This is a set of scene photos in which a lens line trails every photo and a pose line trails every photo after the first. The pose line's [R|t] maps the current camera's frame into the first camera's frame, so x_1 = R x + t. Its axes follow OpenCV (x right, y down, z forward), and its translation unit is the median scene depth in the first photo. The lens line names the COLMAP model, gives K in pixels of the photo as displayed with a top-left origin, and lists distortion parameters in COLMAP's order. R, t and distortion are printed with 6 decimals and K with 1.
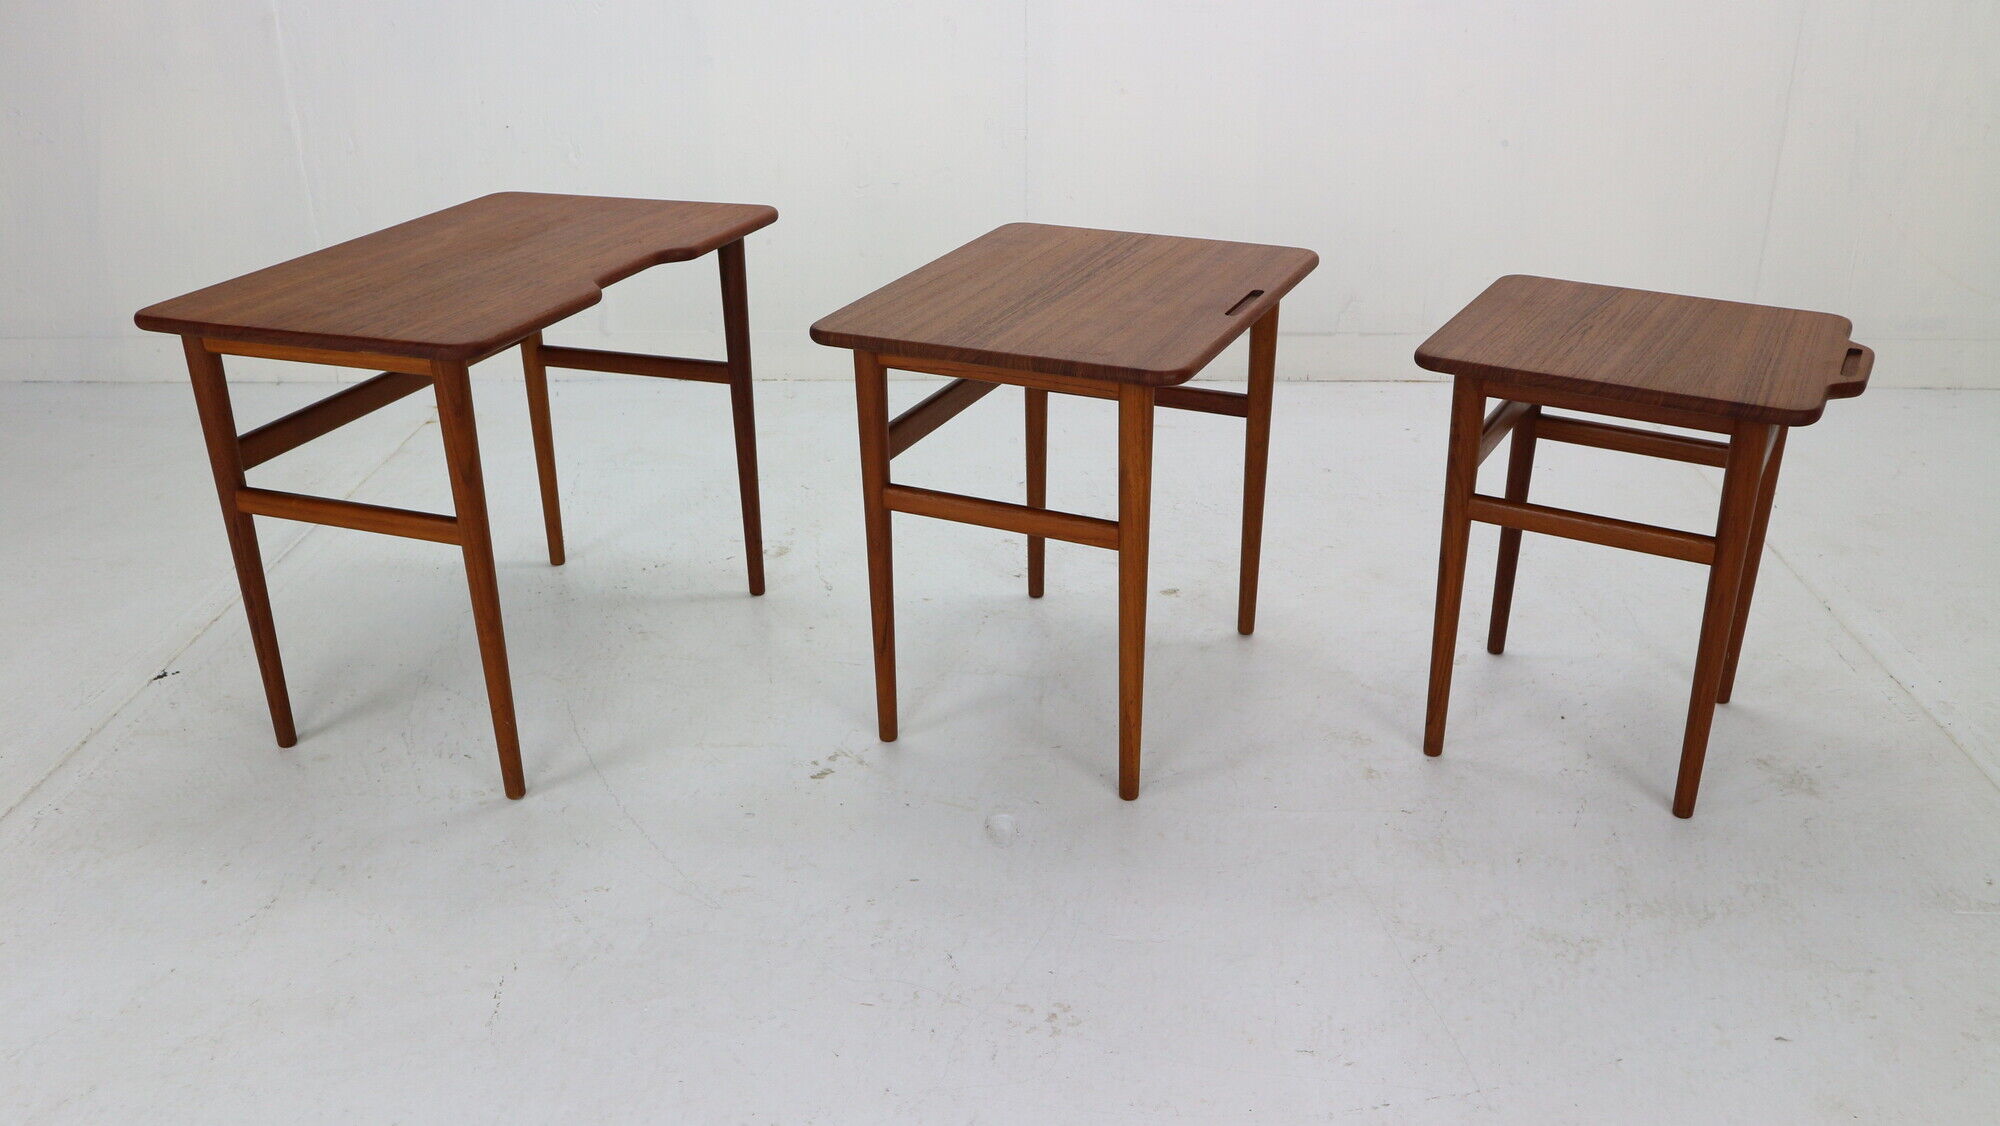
lens RADIAL K [[1690.6, 0, 1000.0], [0, 1690.6, 563.0], [0, 0, 1]] dist [-0.107367, 0.134999]
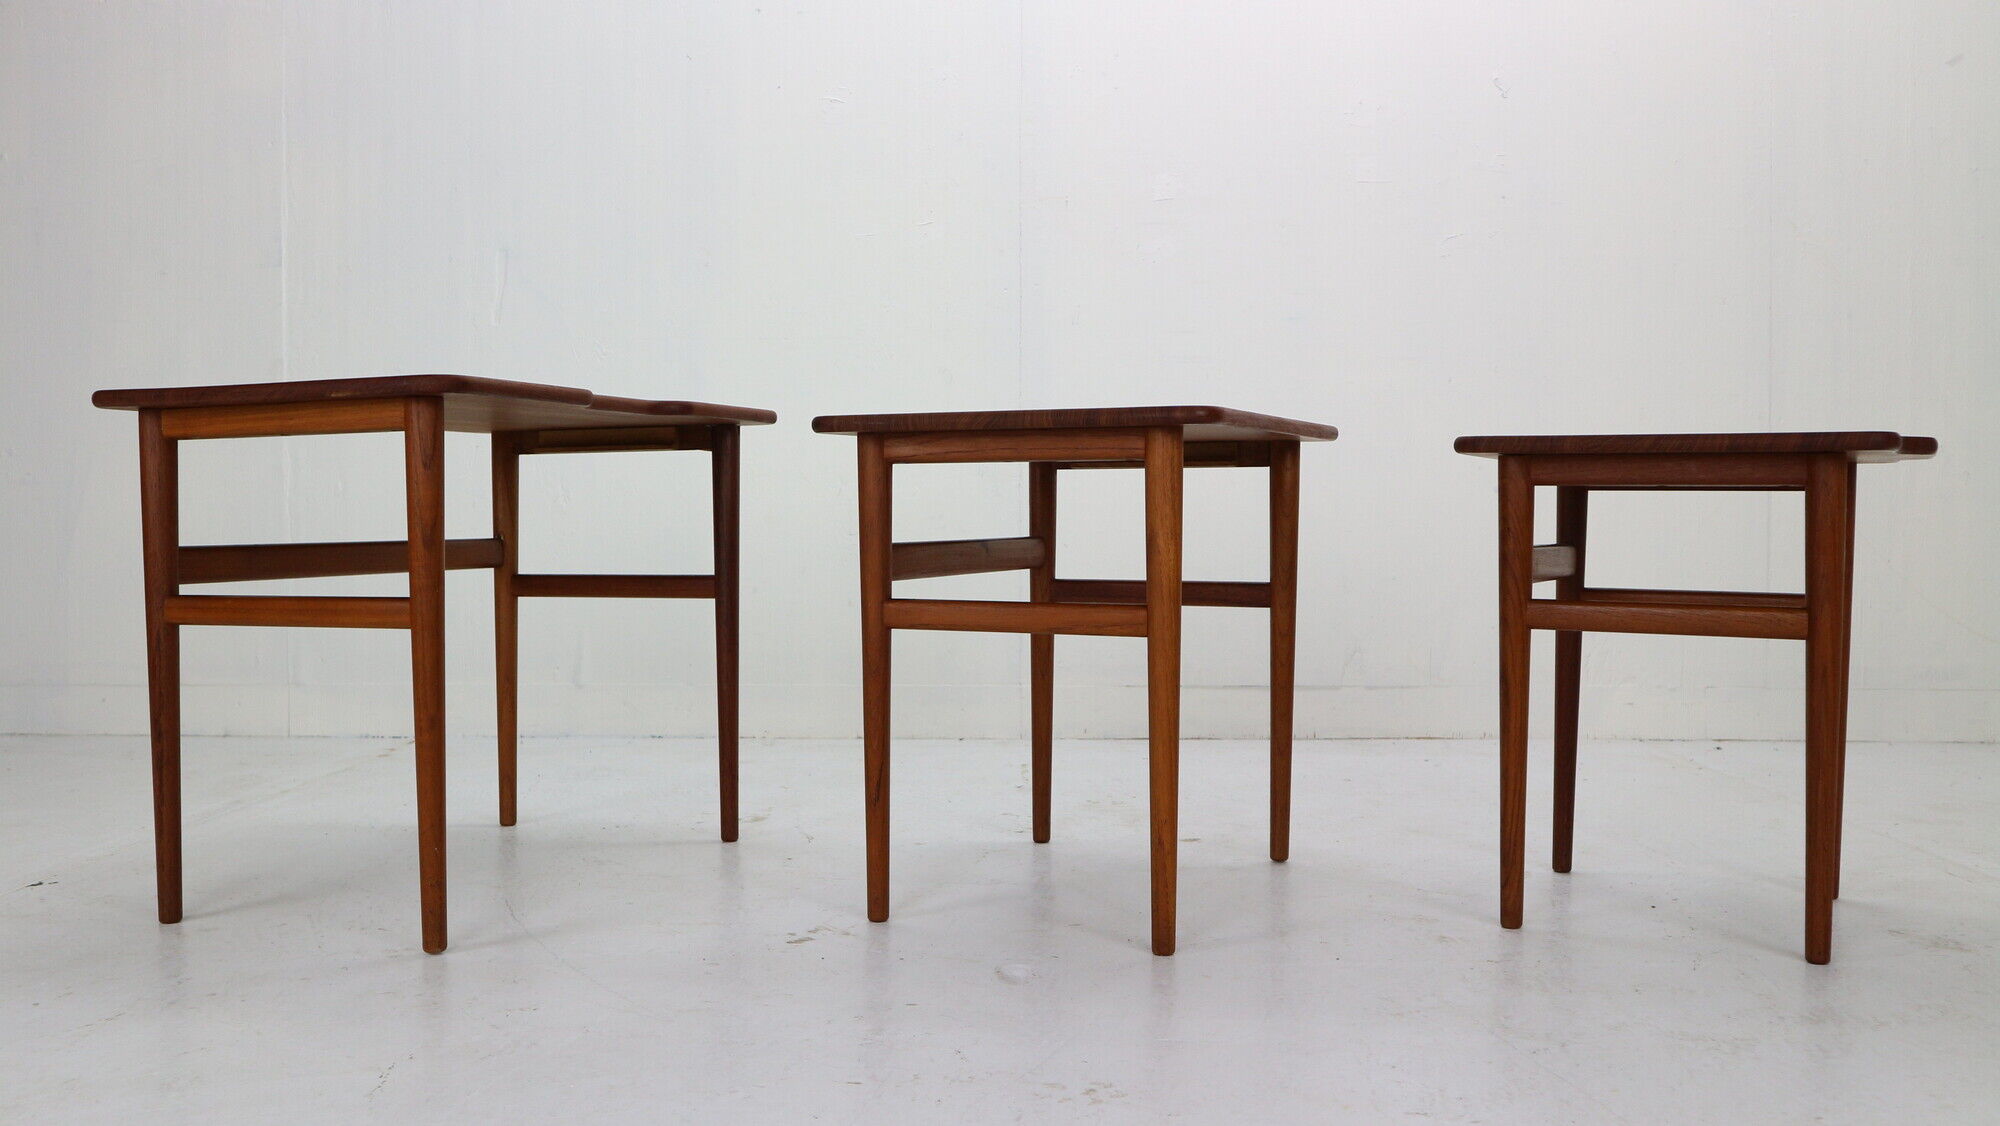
lens RADIAL K [[1690.6, 0, 1000.0], [0, 1690.6, 563.0], [0, 0, 1]] dist [-0.107367, 0.134999]
pose [[0.999781, 0.010481, 0.018107, -0.022984], [-0.002832, 0.925290, -0.379249, 0.277408], [-0.020730, 0.379115, 0.925117, 0.147820]]
